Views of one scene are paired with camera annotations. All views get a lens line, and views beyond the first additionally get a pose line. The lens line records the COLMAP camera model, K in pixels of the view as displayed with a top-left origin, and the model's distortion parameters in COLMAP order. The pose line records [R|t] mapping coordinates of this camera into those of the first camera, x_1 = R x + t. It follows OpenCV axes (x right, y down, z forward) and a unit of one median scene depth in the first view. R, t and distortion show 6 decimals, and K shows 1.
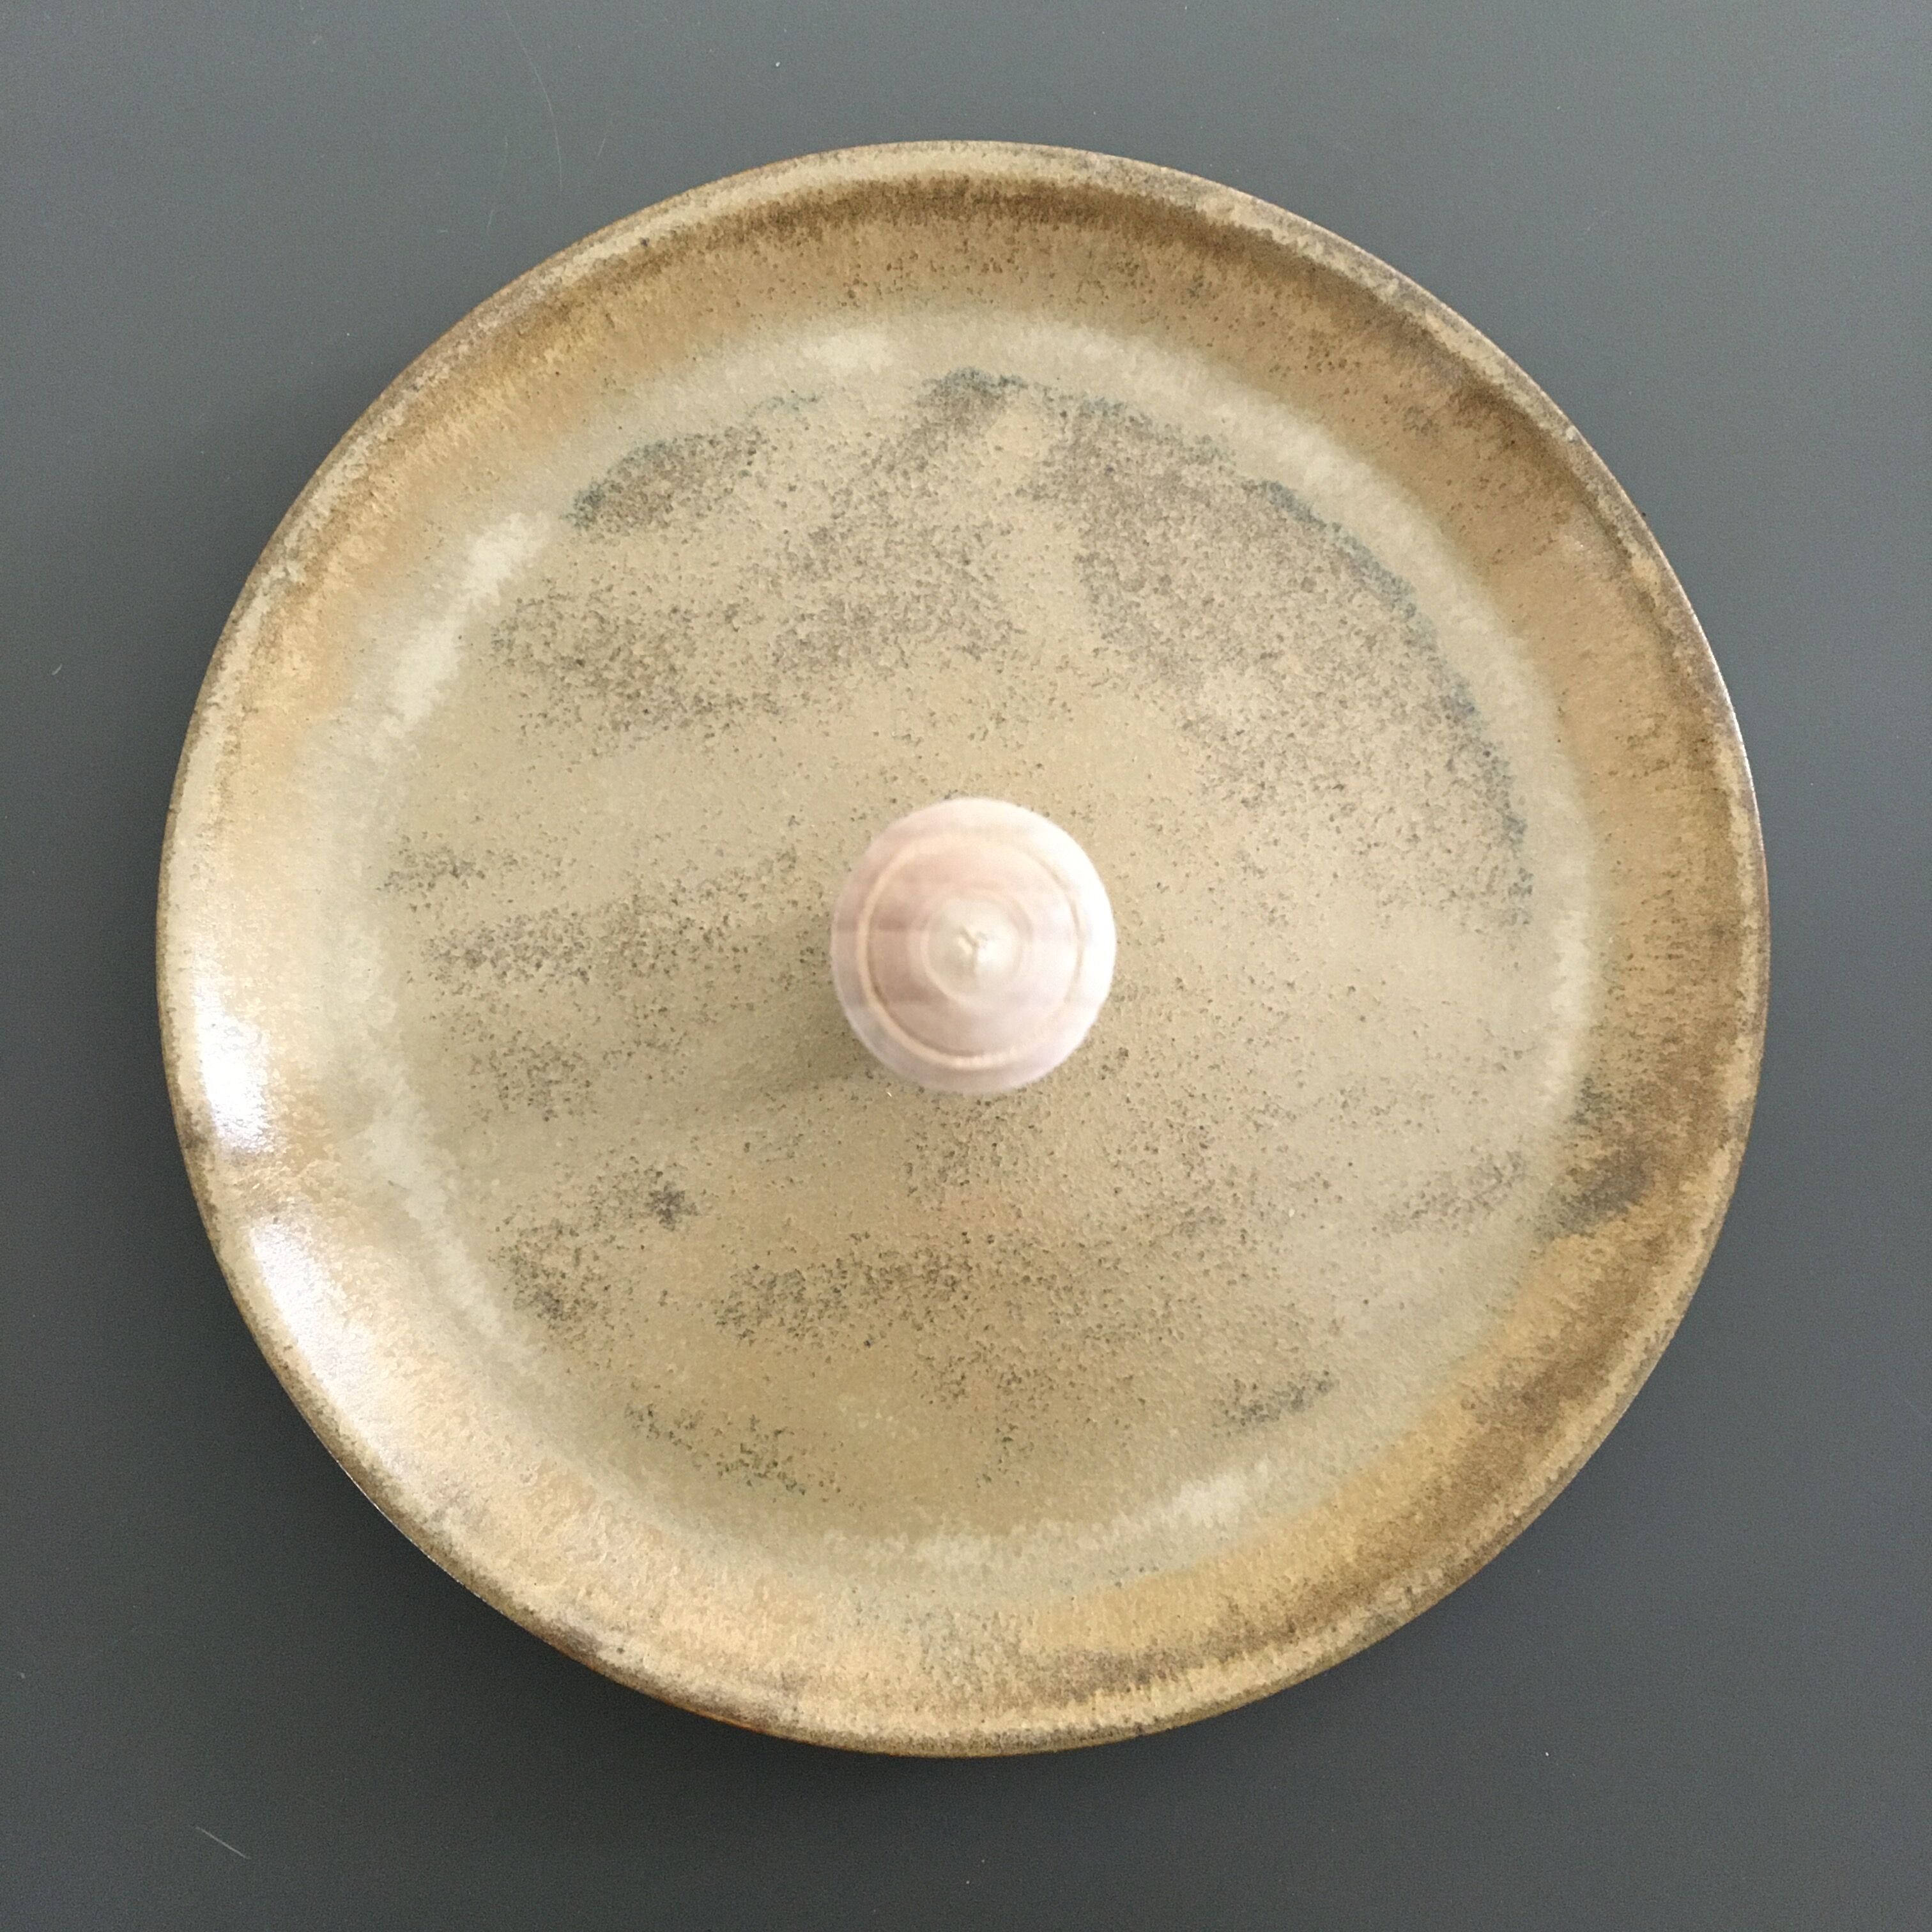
lens RADIAL K [[2214.5, 0, 966.0], [0, 2214.5, 966.0], [0, 0, 1]] dist [0.056578, -0.036590]
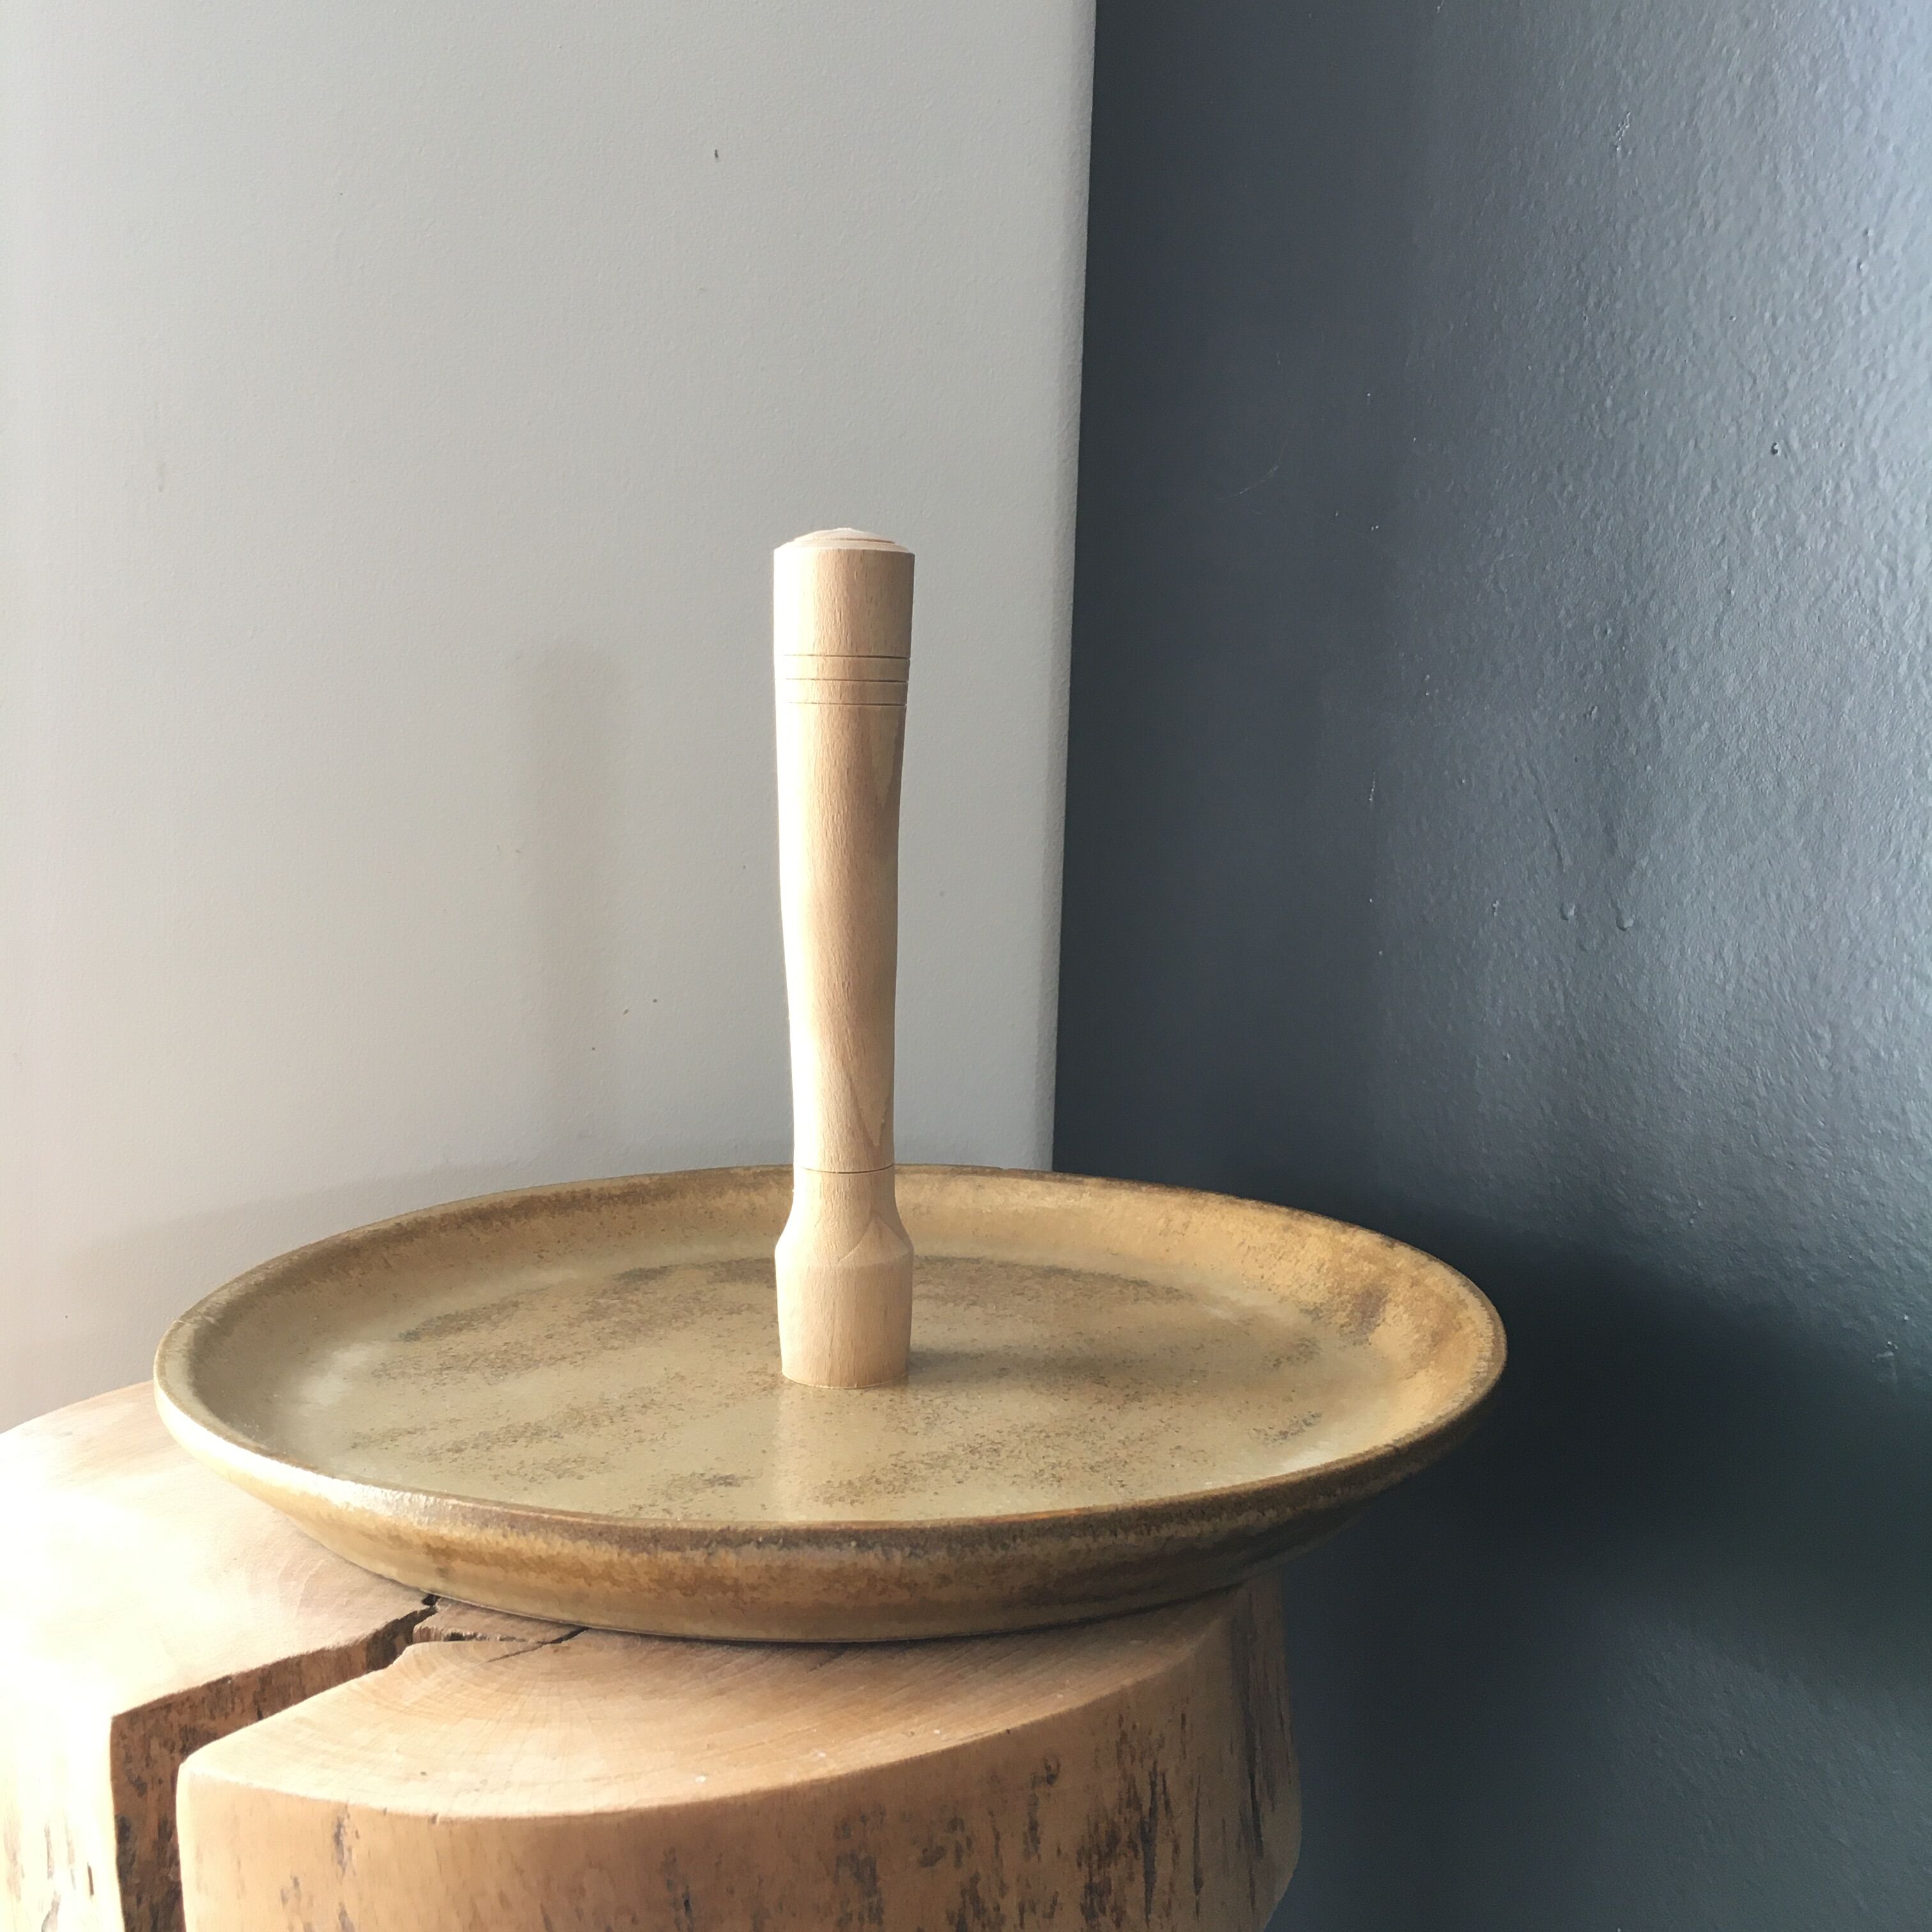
lens RADIAL K [[2214.5, 0, 966.0], [0, 2214.5, 966.0], [0, 0, 1]] dist [0.056578, -0.036590]
pose [[0.830384, -0.070262, 0.552744, -0.595517], [0.557190, 0.102422, -0.824044, 0.998355], [0.001286, 0.992257, 0.124199, 0.633789]]
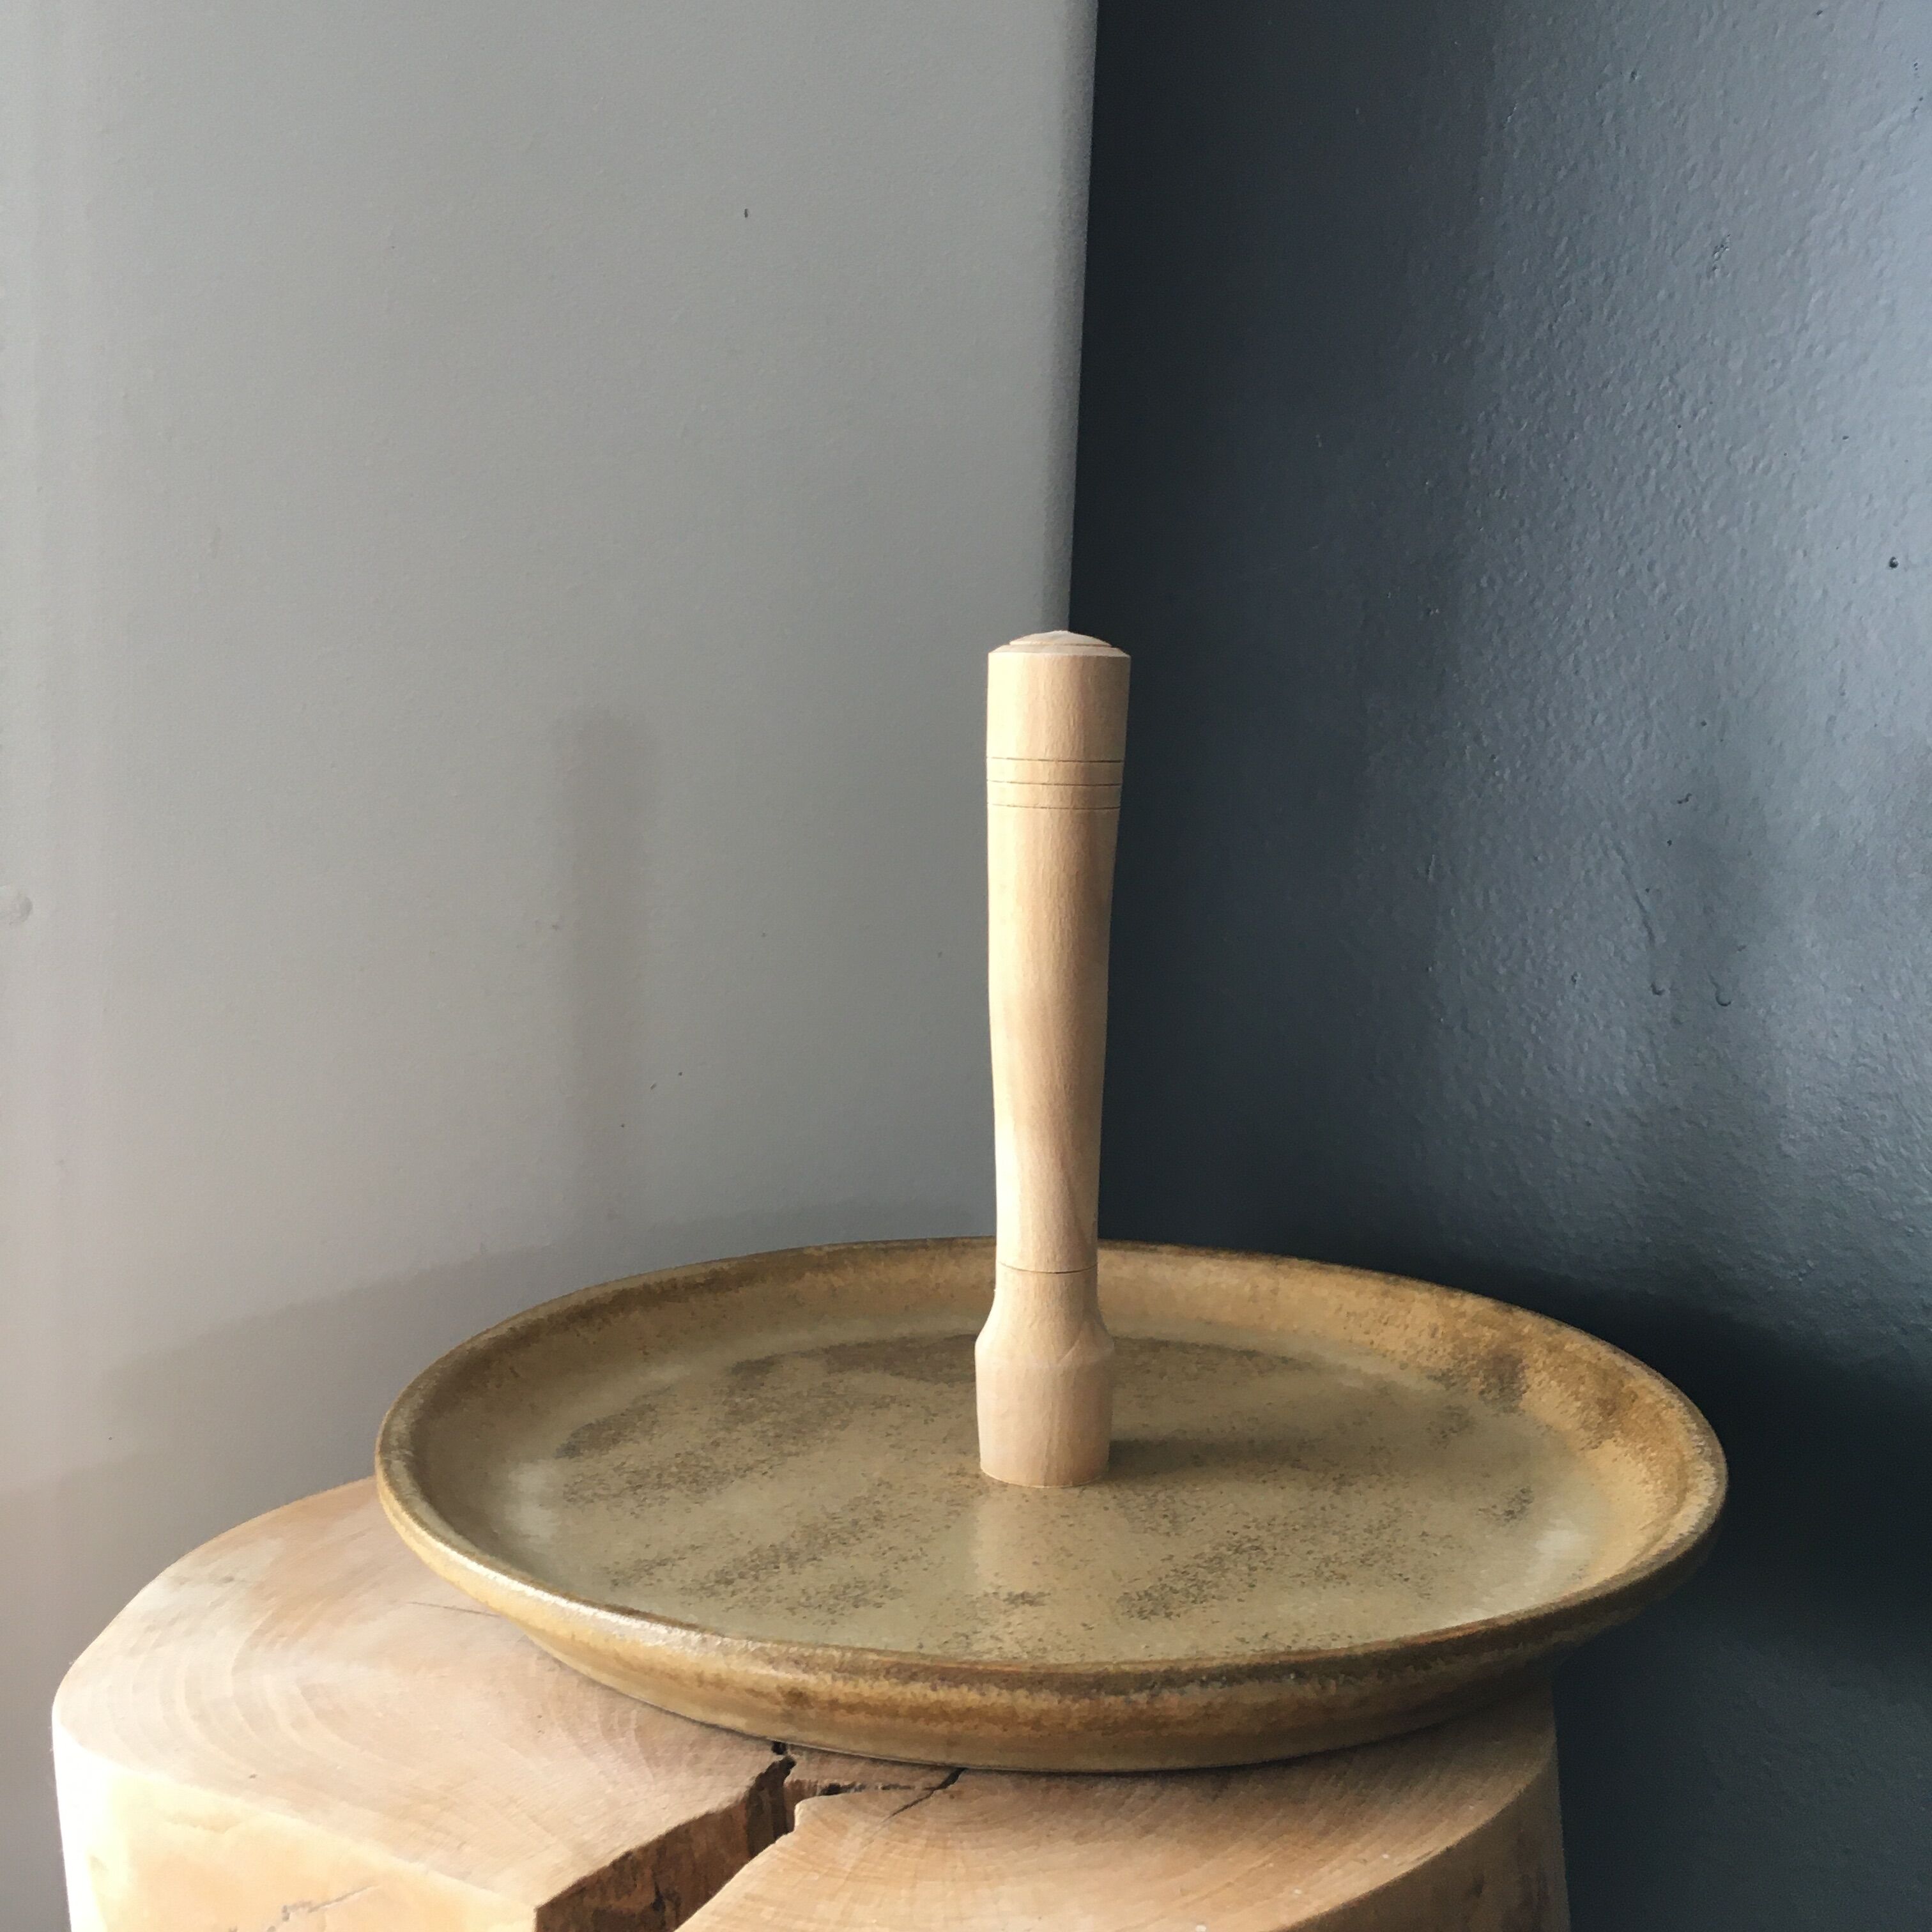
lens RADIAL K [[2214.5, 0, 966.0], [0, 2214.5, 966.0], [0, 0, 1]] dist [0.056578, -0.036590]
pose [[0.716691, -0.086735, 0.691976, -0.840827], [0.697369, 0.096964, -0.710123, 0.792754], [-0.005505, 0.991501, 0.129980, 0.574941]]
